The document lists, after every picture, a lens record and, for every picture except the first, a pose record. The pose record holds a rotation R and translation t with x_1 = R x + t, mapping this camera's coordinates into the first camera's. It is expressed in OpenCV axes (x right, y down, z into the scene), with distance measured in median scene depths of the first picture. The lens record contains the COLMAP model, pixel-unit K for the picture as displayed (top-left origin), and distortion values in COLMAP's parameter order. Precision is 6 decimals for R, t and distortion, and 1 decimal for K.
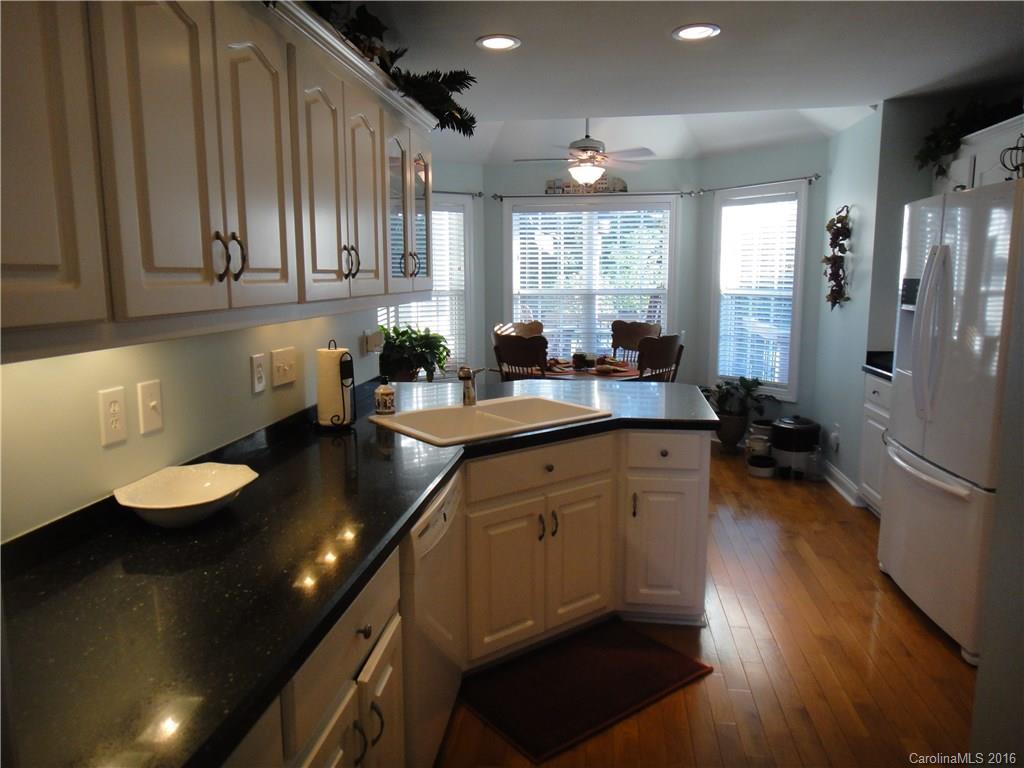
lens RADIAL K [[722.4, 0, 510.2], [0, 722.4, 384.2], [0, 0, 1]] dist [0.007612, 0.001849]
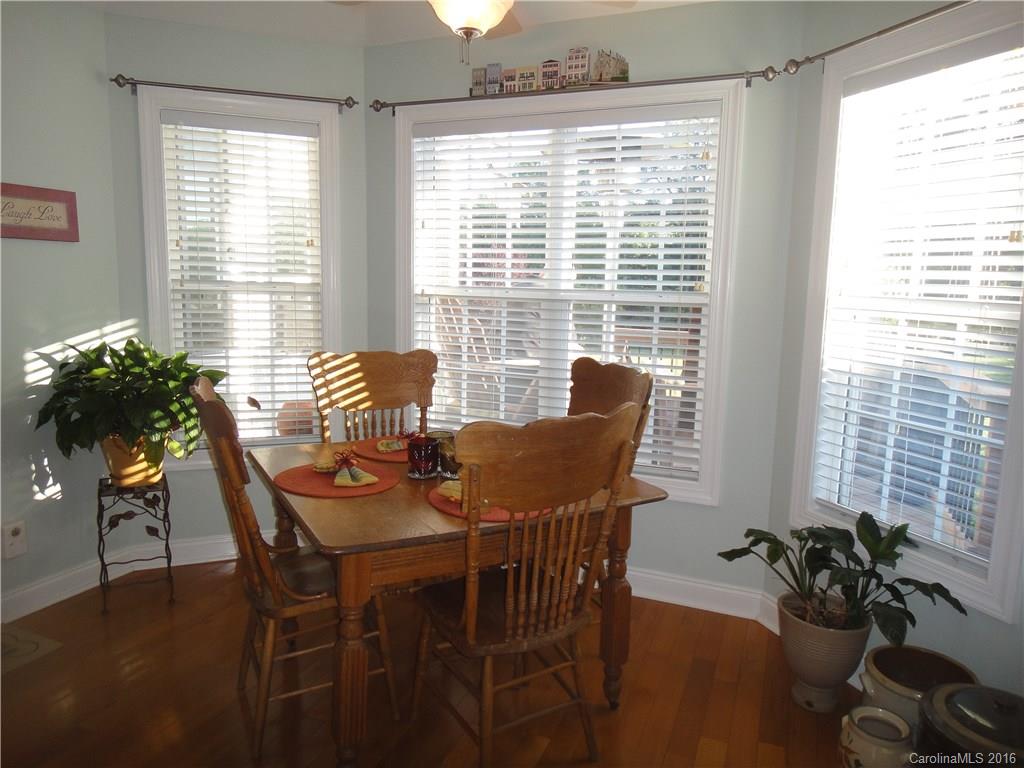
lens RADIAL K [[722.4, 0, 513.8], [0, 722.4, 379.4], [0, 0, 1]] dist [0.007612, 0.001849]
pose [[0.955766, 0.065642, -0.286709, 0.242486], [-0.068180, 0.997672, 0.001132, -0.072696], [0.286116, 0.018466, 0.958017, 0.550485]]
